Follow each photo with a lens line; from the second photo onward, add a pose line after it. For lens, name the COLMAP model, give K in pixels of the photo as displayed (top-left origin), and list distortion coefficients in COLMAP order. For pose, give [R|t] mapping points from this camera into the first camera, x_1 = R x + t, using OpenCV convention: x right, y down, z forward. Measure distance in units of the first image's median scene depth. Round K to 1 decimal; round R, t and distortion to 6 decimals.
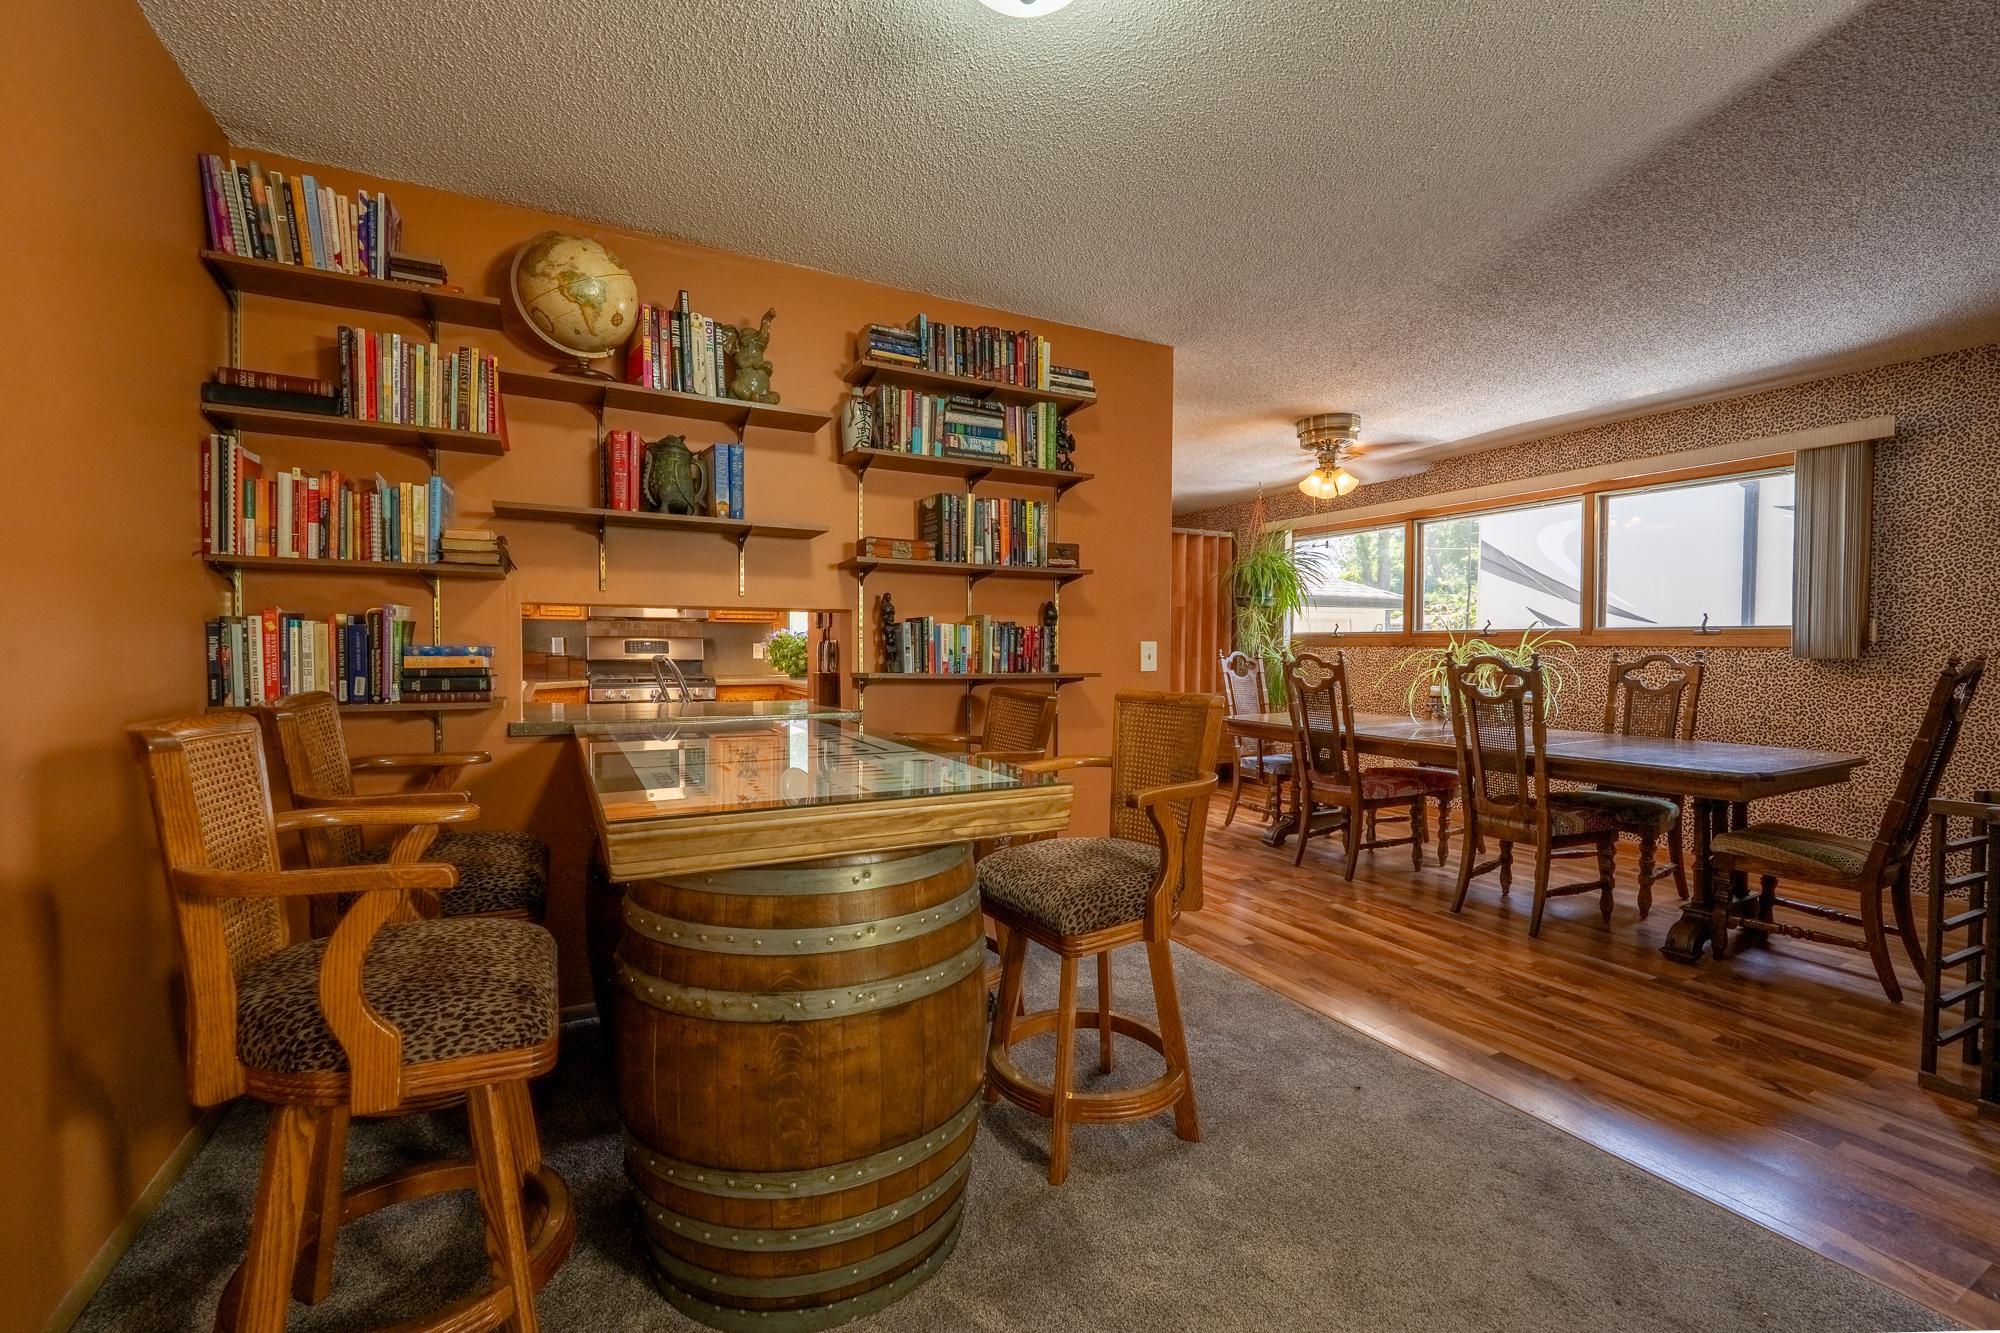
lens RADIAL K [[851.1, 0, 1000.0], [0, 851.1, 666.5], [0, 0, 1]] dist [-0.000940, -0.005290]
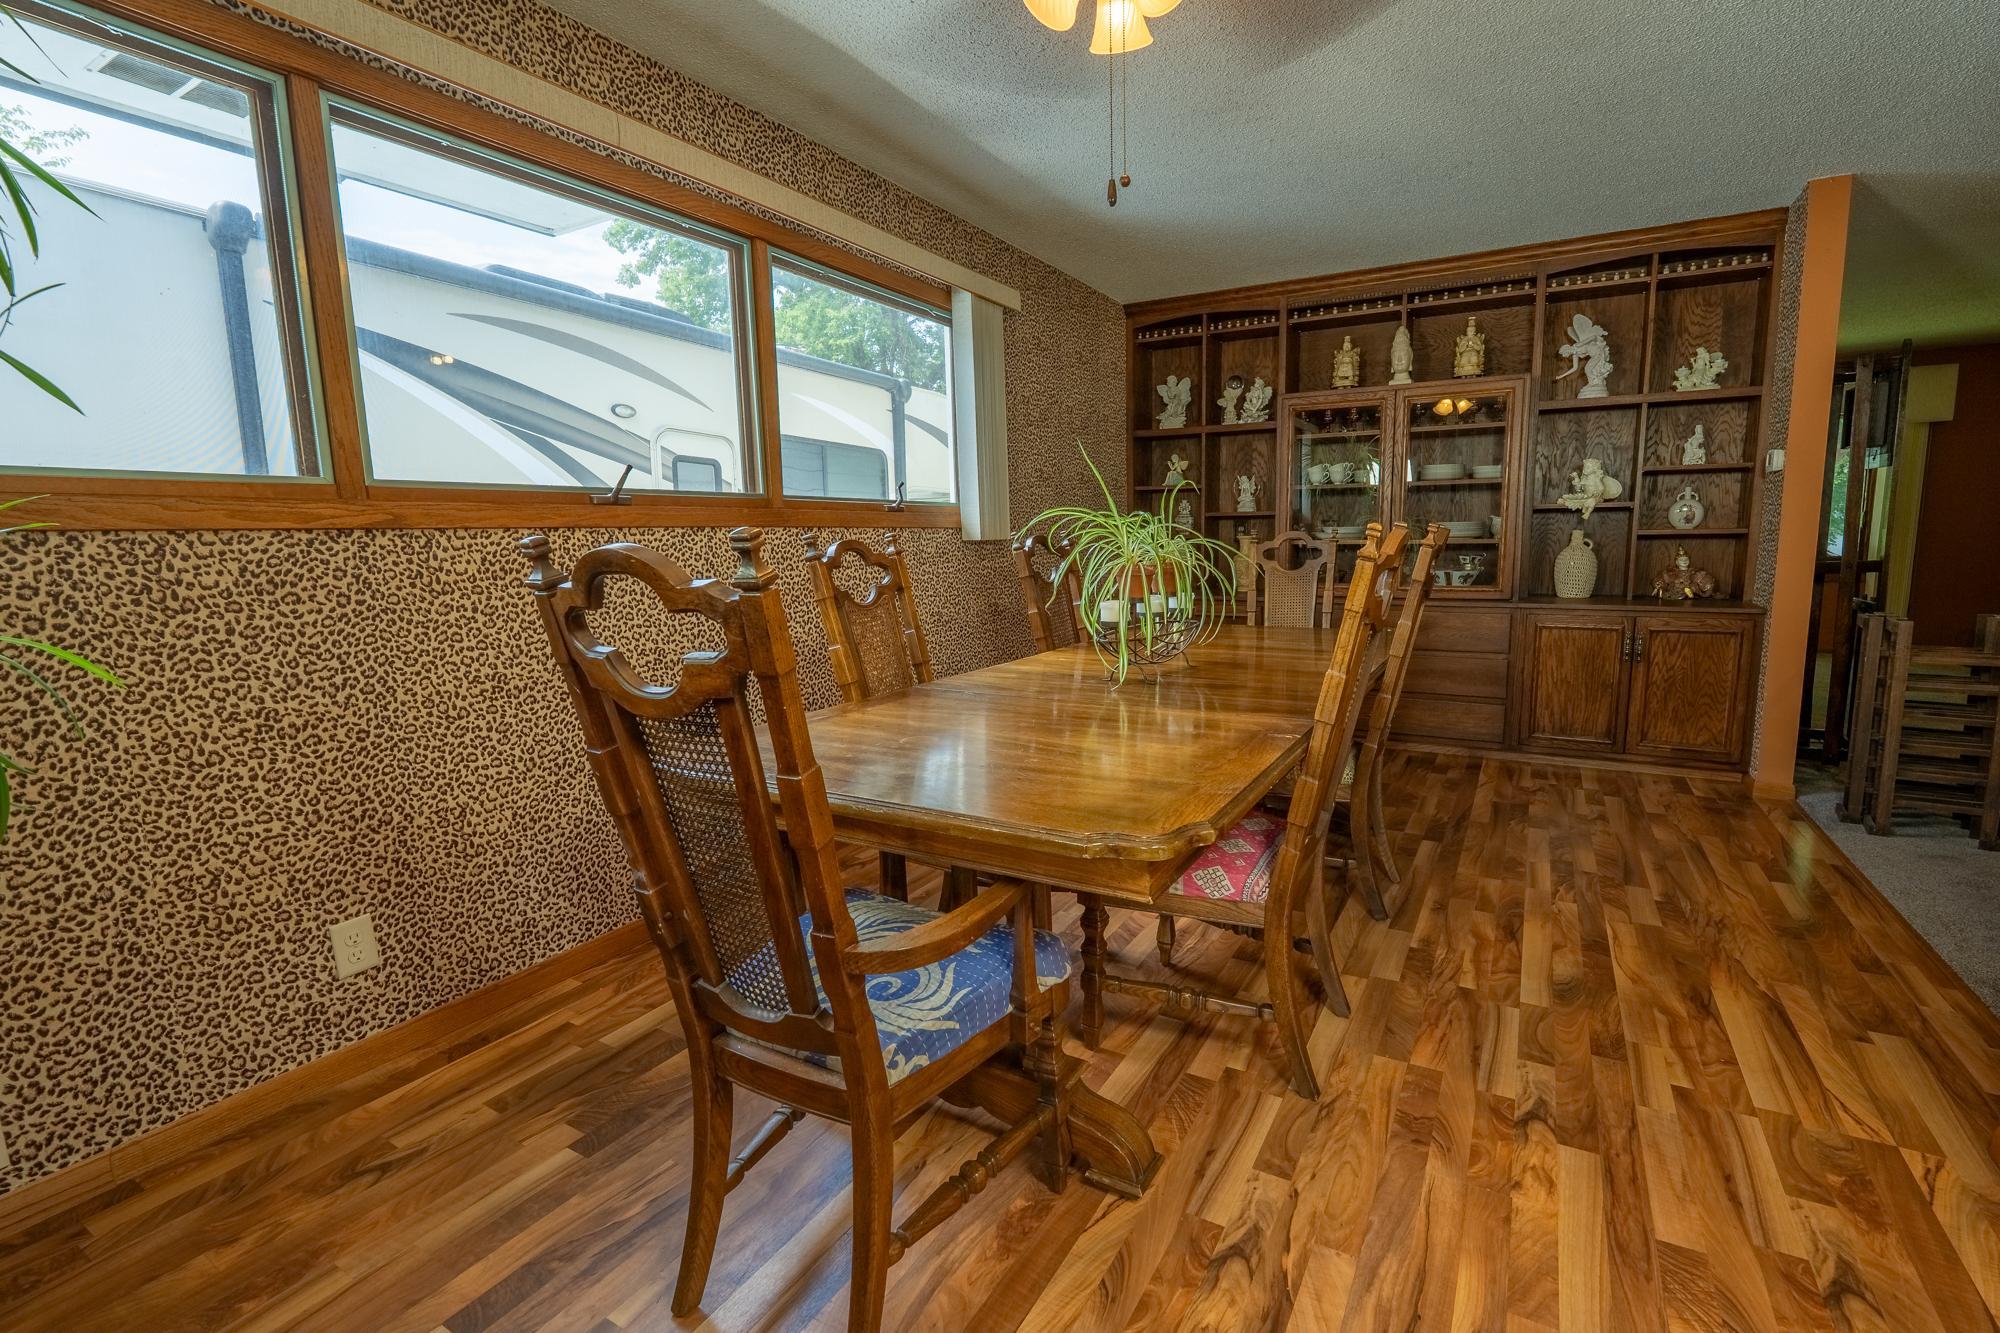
lens RADIAL K [[851.1, 0, 1000.0], [0, 851.1, 666.5], [0, 0, 1]] dist [-0.000940, -0.005290]
pose [[-0.547072, -0.125778, 0.827582, 0.162889], [0.018749, 0.986558, 0.162334, -0.036463], [-0.836875, 0.104325, -0.537360, 1.699982]]
